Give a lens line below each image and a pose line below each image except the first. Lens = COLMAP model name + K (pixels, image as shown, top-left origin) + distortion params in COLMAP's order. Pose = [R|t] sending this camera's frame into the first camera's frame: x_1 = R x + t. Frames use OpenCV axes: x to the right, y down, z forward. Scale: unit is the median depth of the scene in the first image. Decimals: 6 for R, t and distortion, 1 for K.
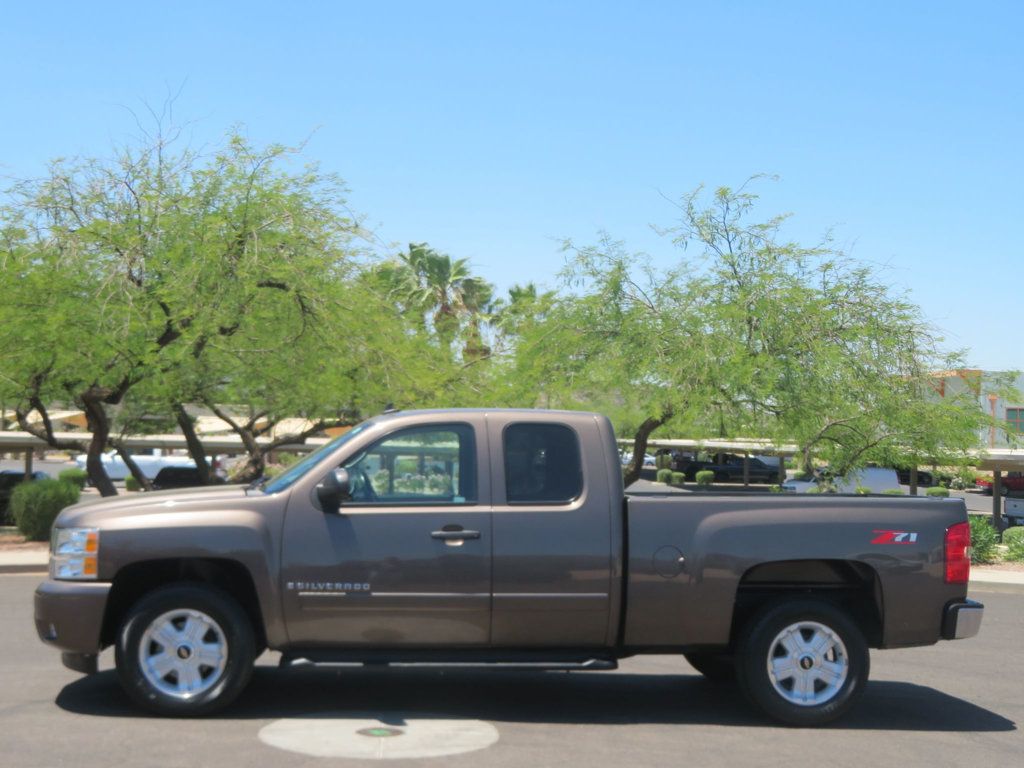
lens RADIAL K [[389.9, 0, 512.1], [0, 389.9, 399.4], [0, 0, 1]] dist [0.000014, -0.000074]
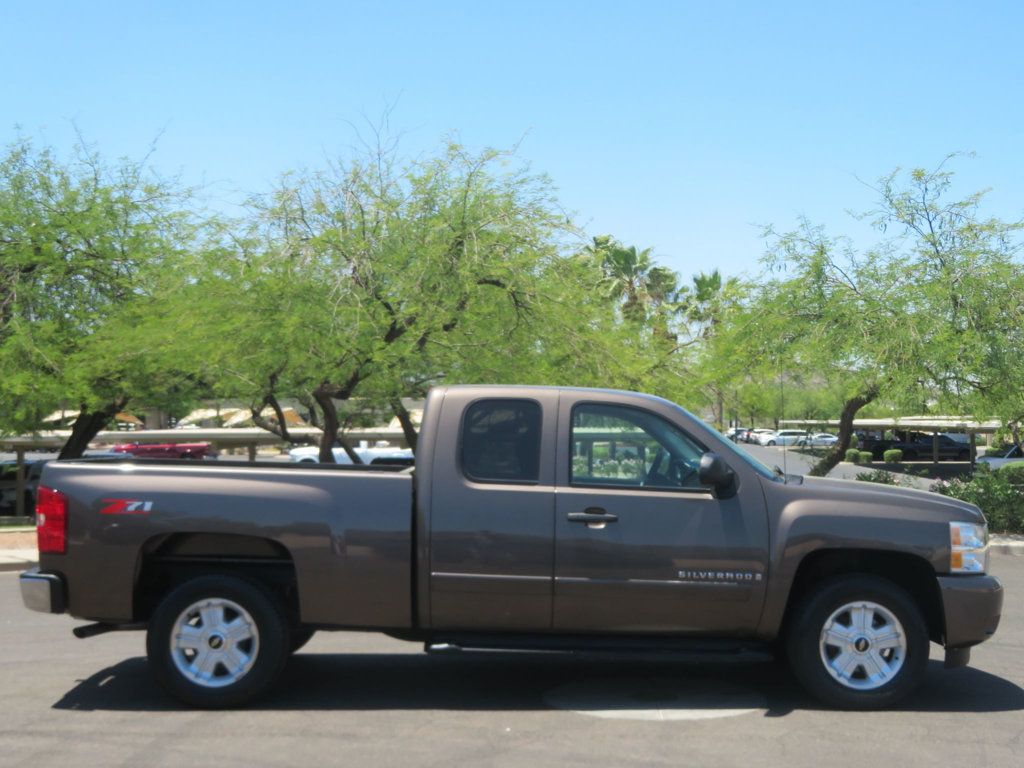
lens RADIAL K [[381.3, 0, 512.0], [0, 381.3, 384.0], [0, 0, 1]] dist [0.000182, 0.000018]
pose [[0.998911, -0.030379, -0.035422, -0.501221], [0.030106, 0.999513, -0.008202, -0.007587], [0.035654, 0.007127, 0.999339, -0.021261]]
